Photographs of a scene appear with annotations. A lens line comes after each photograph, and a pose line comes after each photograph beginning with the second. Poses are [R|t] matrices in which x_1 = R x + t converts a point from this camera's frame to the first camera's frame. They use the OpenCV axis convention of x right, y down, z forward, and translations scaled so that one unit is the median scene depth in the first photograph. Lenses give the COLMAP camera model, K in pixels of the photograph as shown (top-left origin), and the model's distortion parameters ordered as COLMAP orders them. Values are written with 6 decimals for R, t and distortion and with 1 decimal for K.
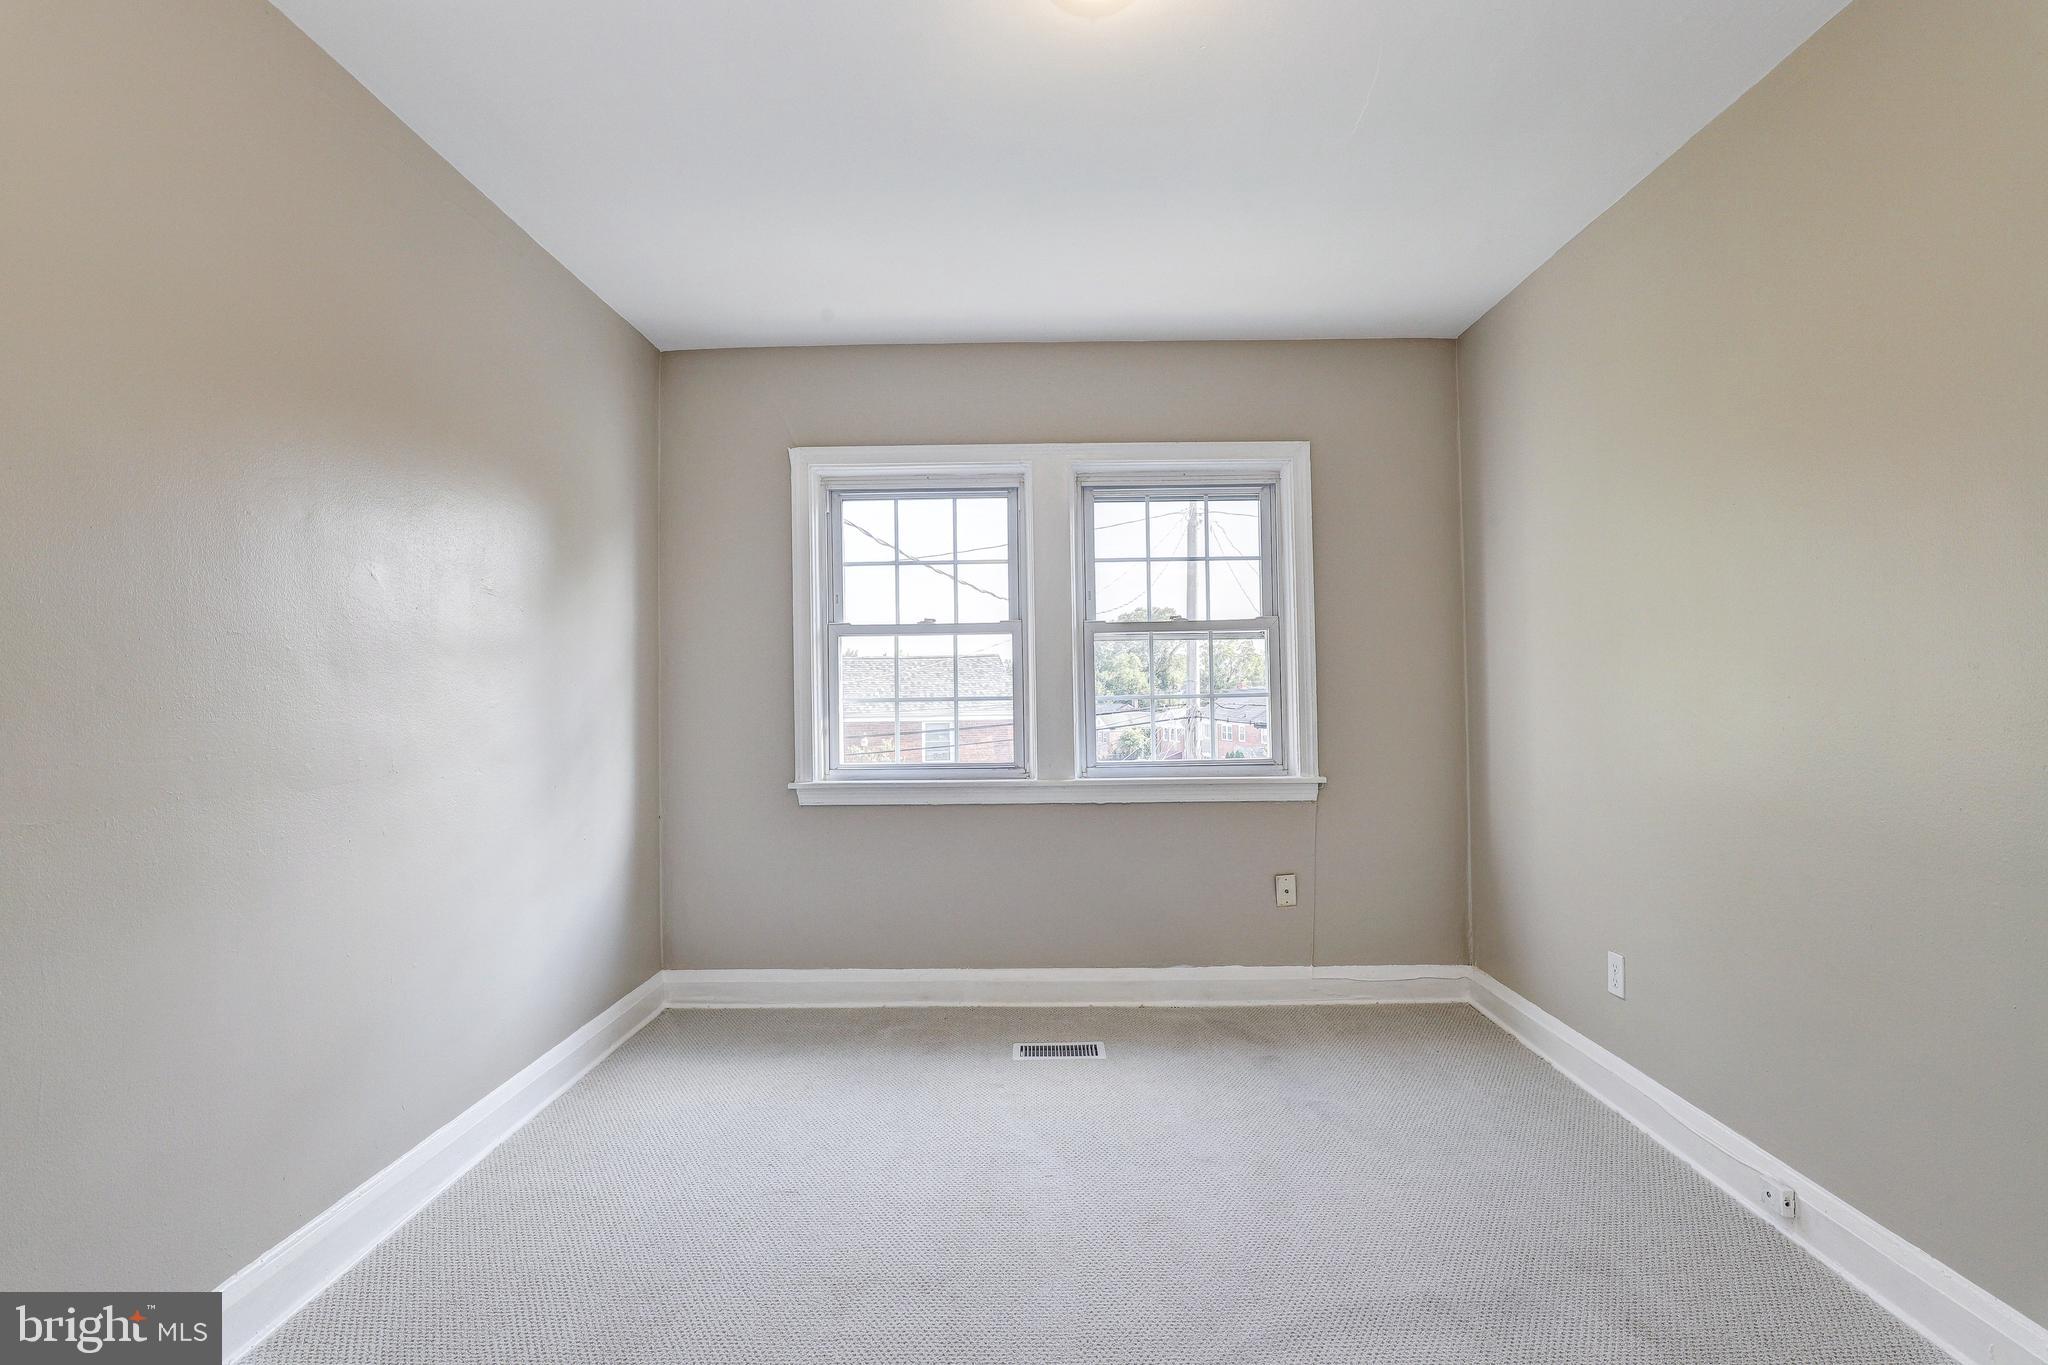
lens RADIAL K [[934.9, 0, 1020.3], [0, 934.9, 682.8], [0, 0, 1]] dist [-0.001113, 0.000570]
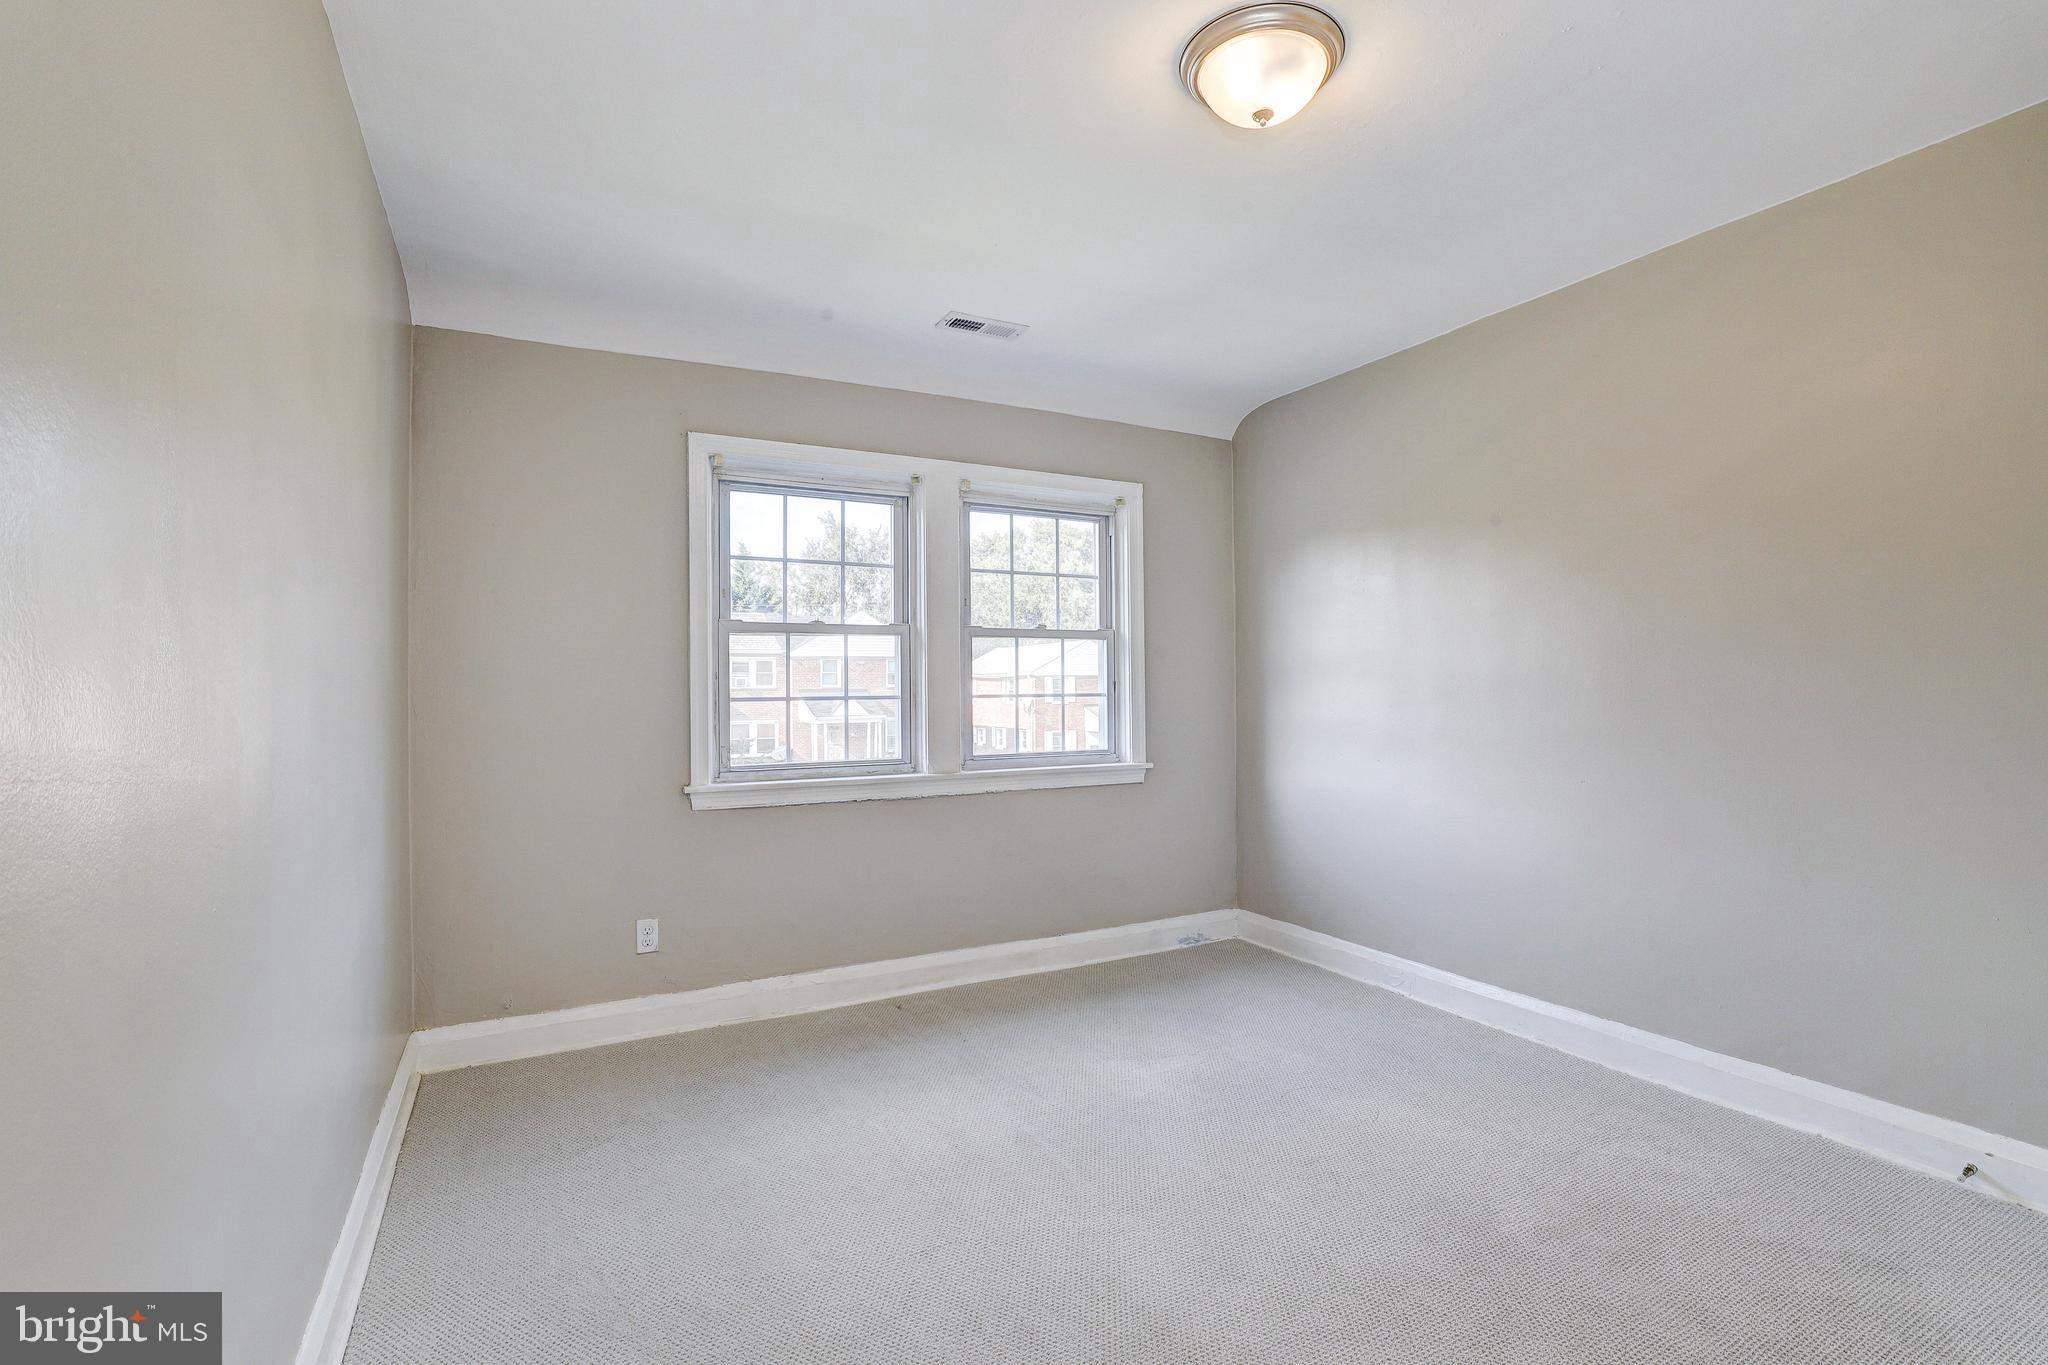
lens RADIAL K [[939.4, 0, 1031.9], [0, 939.4, 680.6], [0, 0, 1]] dist [-0.001461, 0.002163]
pose [[0.876352, 0.008859, 0.481590, -0.385460], [-0.006324, 0.999956, -0.006886, 0.003985], [-0.481630, 0.002989, 0.876369, 0.011388]]
